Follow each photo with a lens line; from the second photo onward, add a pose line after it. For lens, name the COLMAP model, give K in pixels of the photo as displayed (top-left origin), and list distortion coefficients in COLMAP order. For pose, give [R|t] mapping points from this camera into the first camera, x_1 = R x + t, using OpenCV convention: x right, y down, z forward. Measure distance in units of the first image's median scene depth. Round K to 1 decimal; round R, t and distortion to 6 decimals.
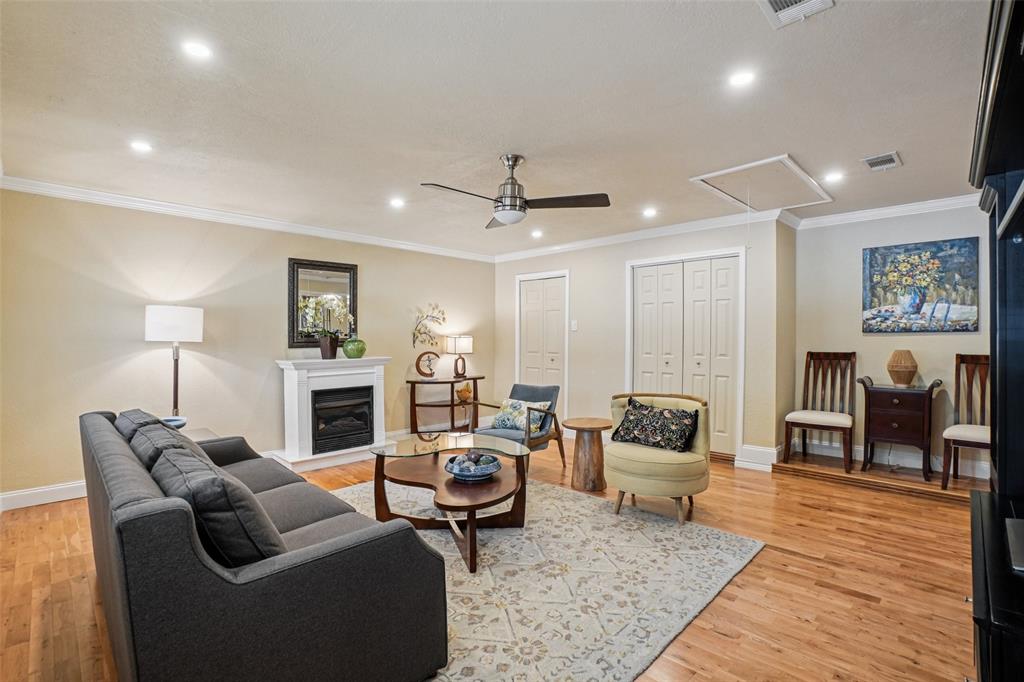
lens RADIAL K [[475.6, 0, 501.9], [0, 475.6, 338.2], [0, 0, 1]] dist [-0.065491, 0.027668]
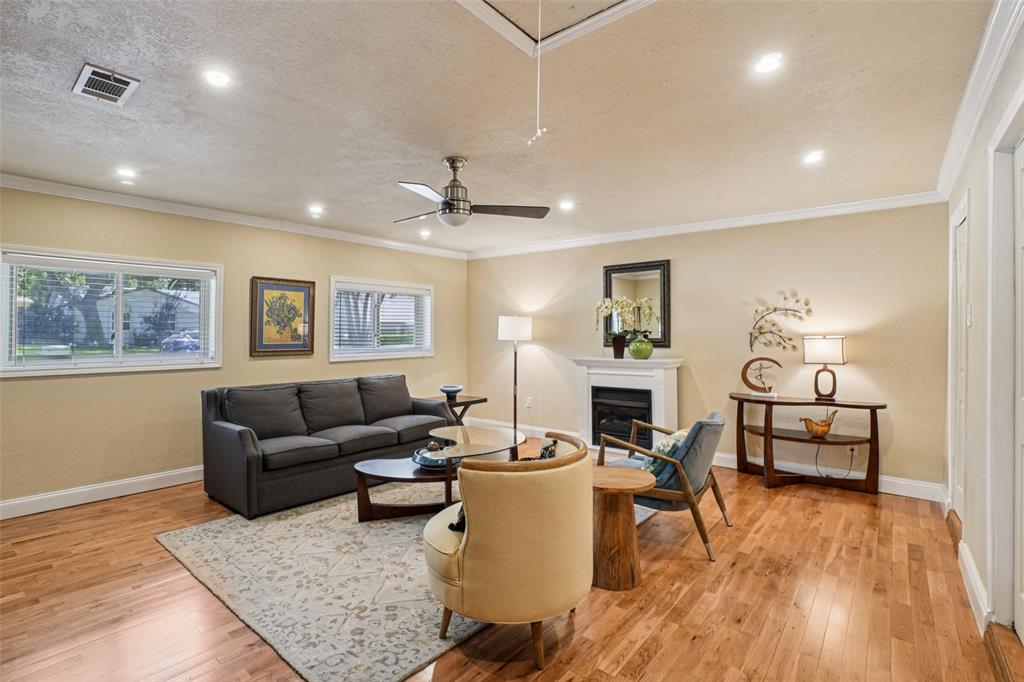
lens RADIAL K [[475.6, 0, 501.9], [0, 475.6, 338.2], [0, 0, 1]] dist [-0.065491, 0.027668]
pose [[0.101809, 0.011287, -0.994740, 0.711906], [0.001930, 0.999932, 0.011544, -0.014717], [0.994802, -0.003096, 0.101780, 0.706002]]
